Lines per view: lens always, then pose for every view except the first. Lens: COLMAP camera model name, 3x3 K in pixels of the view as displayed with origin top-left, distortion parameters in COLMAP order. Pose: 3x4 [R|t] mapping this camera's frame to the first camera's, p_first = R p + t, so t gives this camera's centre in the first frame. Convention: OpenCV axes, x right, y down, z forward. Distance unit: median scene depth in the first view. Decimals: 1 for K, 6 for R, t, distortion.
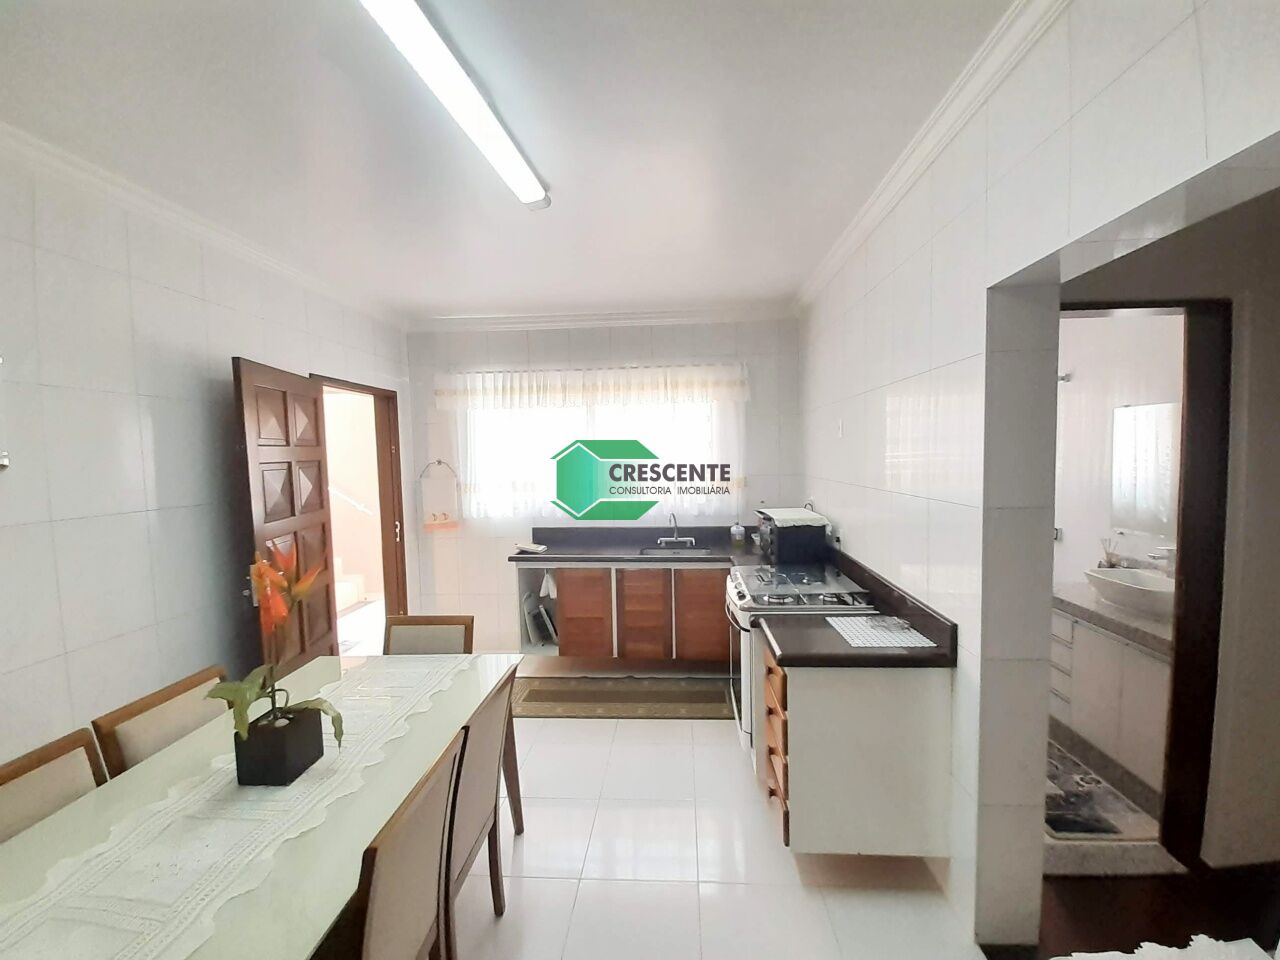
lens RADIAL K [[509.7, 0, 648.2], [0, 509.7, 478.2], [0, 0, 1]] dist [0.006156, -0.003994]
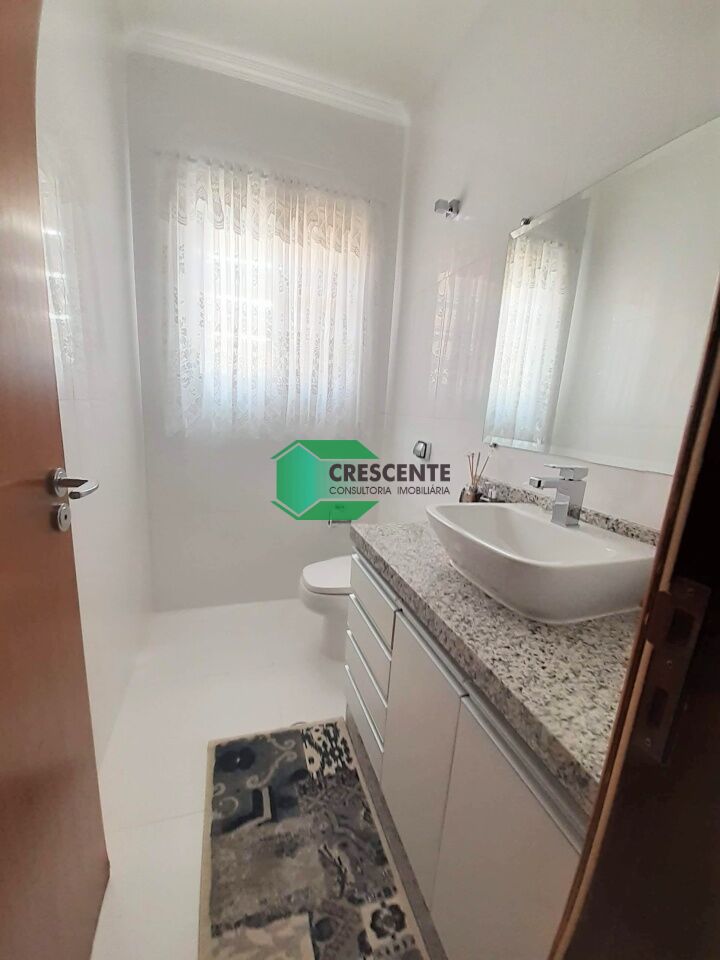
lens RADIAL K [[382.3, 0, 355.6], [0, 382.3, 483.3], [0, 0, 1]] dist [0.006156, -0.003994]
pose [[0.930447, 0.000038, 0.366426, 0.601249], [-0.055935, 0.988295, 0.141929, 0.097964], [-0.362132, -0.152553, 0.919559, 0.630222]]
